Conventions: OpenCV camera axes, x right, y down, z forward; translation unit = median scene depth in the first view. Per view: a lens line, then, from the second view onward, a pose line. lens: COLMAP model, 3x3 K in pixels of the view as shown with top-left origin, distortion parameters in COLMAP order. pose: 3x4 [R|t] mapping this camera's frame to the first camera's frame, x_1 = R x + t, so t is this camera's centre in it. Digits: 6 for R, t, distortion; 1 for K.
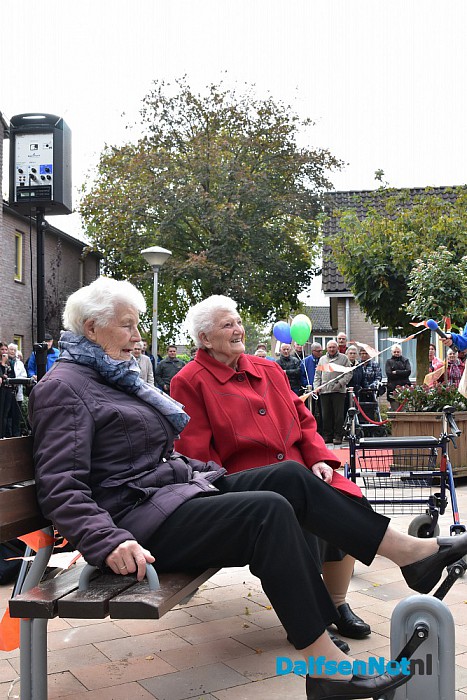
lens RADIAL K [[723.0, 0, 260.4], [0, 723.0, 348.0], [0, 0, 1]] dist [-0.123707, 0.043729]
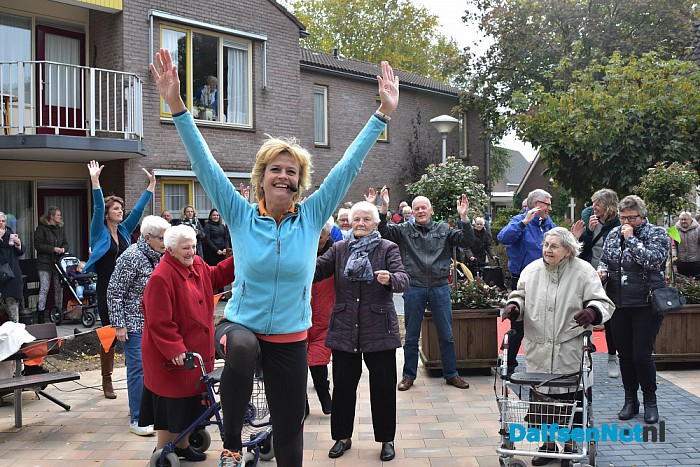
lens RADIAL K [[723.0, 0, 361.8], [0, 723.0, 231.3], [0, 0, 1]] dist [-0.123707, 0.043729]
pose [[0.843527, 0.023270, -0.536583, 0.334495], [0.023681, 0.996478, 0.080442, -0.057530], [0.536565, -0.080561, 0.840005, 0.012117]]
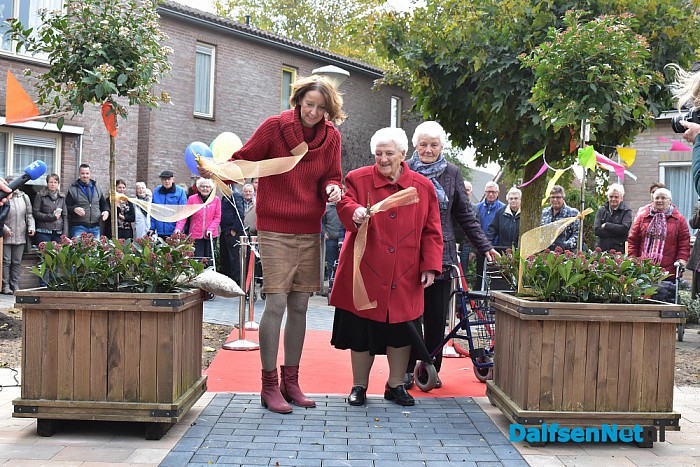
lens RADIAL K [[723.0, 0, 361.8], [0, 723.0, 231.3], [0, 0, 1]] dist [-0.123707, 0.043729]
pose [[0.858831, 0.042541, -0.510490, 0.312859], [-0.019344, 0.998528, 0.050667, 0.004722], [0.511894, -0.033640, 0.858389, 0.306707]]
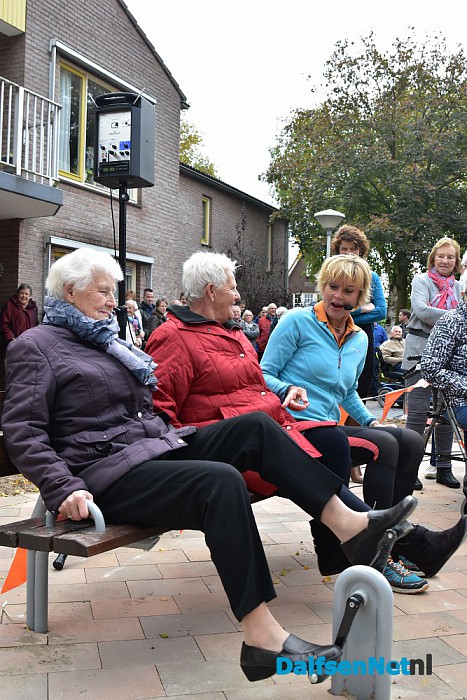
lens RADIAL K [[723.0, 0, 260.4], [0, 723.0, 348.0], [0, 0, 1]] dist [-0.123707, 0.043729]
pose [[0.960628, 0.030313, -0.276179, 0.045883], [-0.015844, 0.998390, 0.054471, -0.001601], [0.277385, -0.047951, 0.959561, 0.001034]]
